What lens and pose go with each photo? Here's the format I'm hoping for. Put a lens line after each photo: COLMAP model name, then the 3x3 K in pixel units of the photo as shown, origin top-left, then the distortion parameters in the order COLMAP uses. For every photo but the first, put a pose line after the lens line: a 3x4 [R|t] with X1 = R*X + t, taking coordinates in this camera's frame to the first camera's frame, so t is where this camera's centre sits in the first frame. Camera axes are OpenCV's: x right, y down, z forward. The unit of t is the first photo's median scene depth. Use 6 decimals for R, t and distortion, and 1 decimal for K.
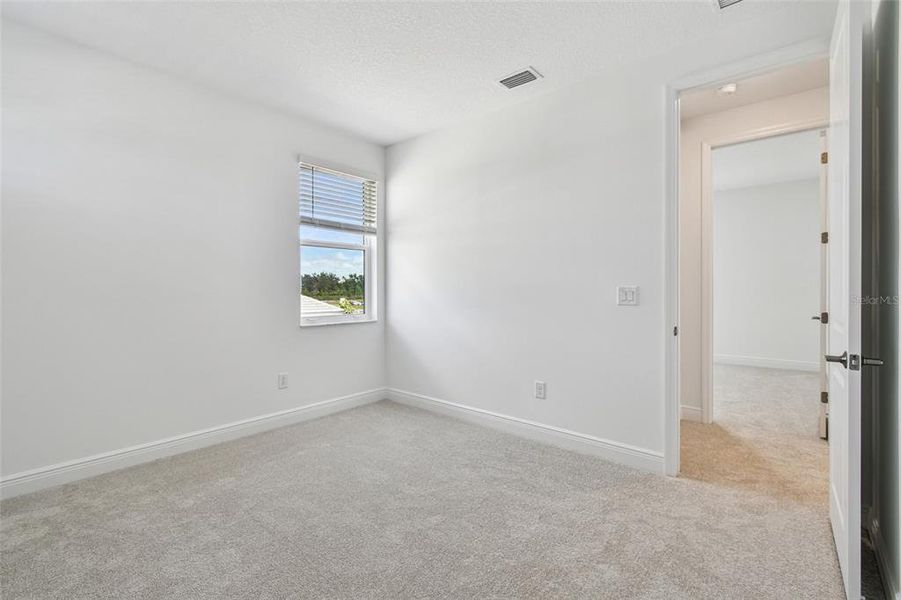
lens RADIAL K [[404.9, 0, 447.5], [0, 404.9, 292.7], [0, 0, 1]] dist [0.005491, -0.000028]
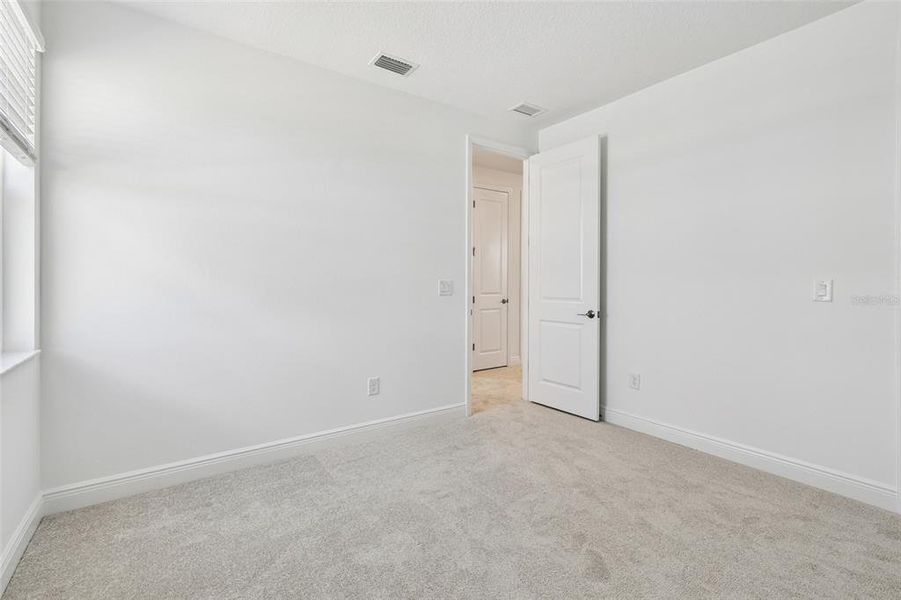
lens RADIAL K [[406.2, 0, 432.7], [0, 406.2, 287.7], [0, 0, 1]] dist [0.007128, 0.000172]
pose [[0.268862, -0.007769, 0.963147, -0.782978], [0.013673, 0.999897, 0.004249, 0.001161], [-0.963082, 0.012026, 0.268941, 0.696182]]
